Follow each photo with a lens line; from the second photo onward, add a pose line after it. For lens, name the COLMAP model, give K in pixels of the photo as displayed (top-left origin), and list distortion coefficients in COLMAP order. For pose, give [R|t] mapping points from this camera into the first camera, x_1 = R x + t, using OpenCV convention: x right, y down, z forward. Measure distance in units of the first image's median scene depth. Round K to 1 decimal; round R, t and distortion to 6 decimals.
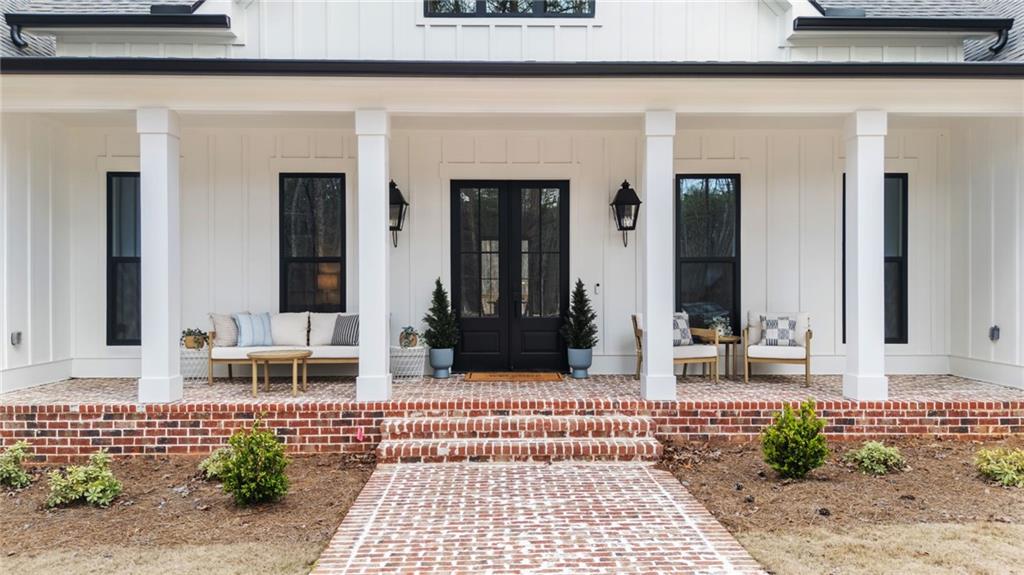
lens RADIAL K [[760.5, 0, 512.0], [0, 760.5, 287.5], [0, 0, 1]] dist [0.003928, 0.001083]
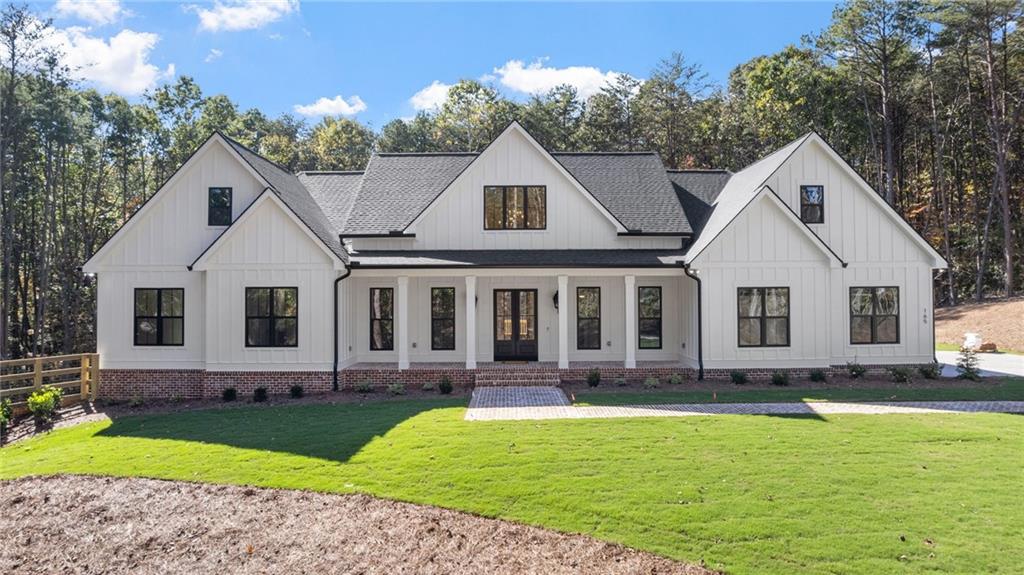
lens RADIAL K [[670.2, 0, 512.0], [0, 670.2, 287.5], [0, 0, 1]] dist [-0.030733, 0.000003]
pose [[0.999748, -0.003765, -0.022111, 0.040808], [0.003910, 0.999971, 0.006514, -0.177003], [0.022086, -0.006599, 0.999734, -1.531145]]
